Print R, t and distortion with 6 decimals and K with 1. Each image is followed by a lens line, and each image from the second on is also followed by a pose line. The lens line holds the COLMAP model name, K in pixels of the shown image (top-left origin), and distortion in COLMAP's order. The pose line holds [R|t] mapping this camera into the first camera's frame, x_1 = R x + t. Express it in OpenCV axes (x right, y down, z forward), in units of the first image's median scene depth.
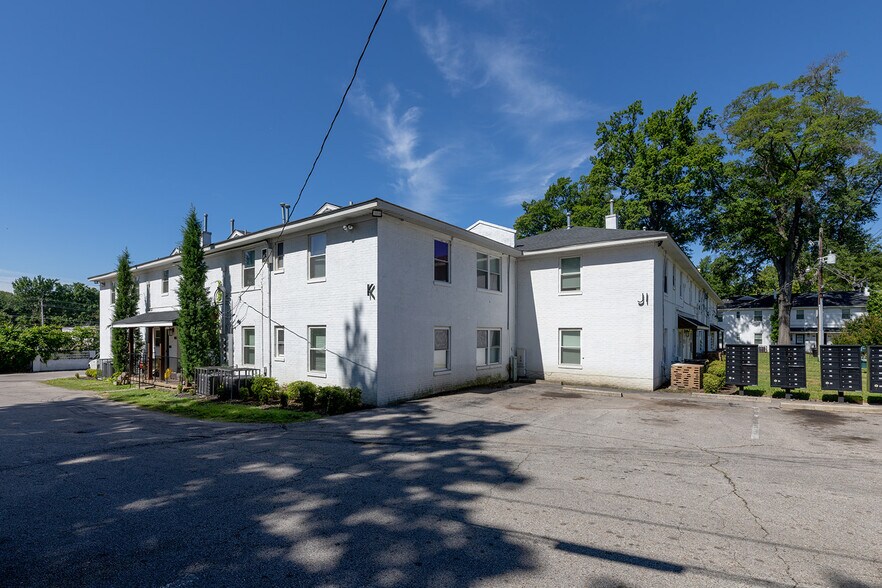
lens RADIAL K [[361.4, 0, 439.5], [0, 361.4, 330.8], [0, 0, 1]] dist [-0.000593, -0.000049]
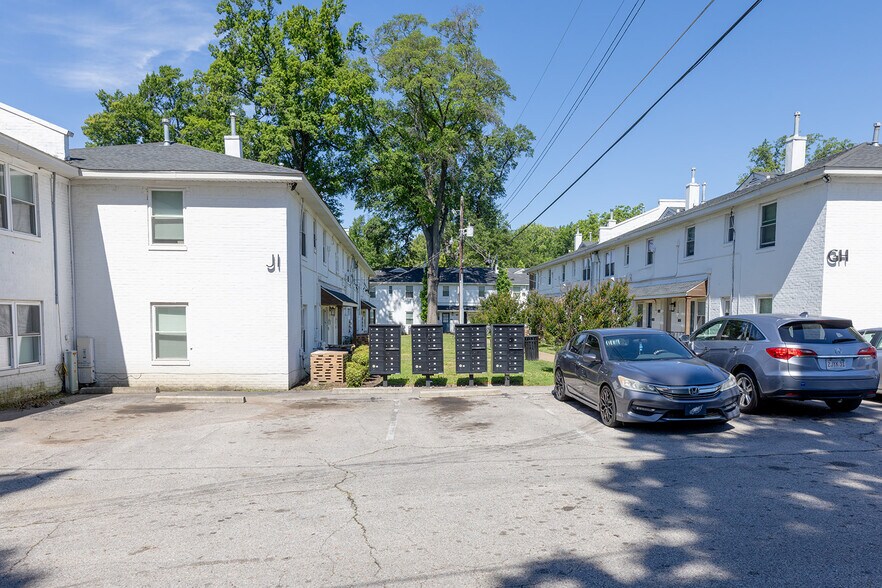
lens RADIAL K [[361.4, 0, 439.5], [0, 361.4, 330.8], [0, 0, 1]] dist [-0.000593, -0.000049]
pose [[0.843264, -0.018147, 0.537194, 0.460946], [-0.002512, 0.999286, 0.037701, 0.018764], [-0.537494, -0.033141, 0.842616, 0.224386]]
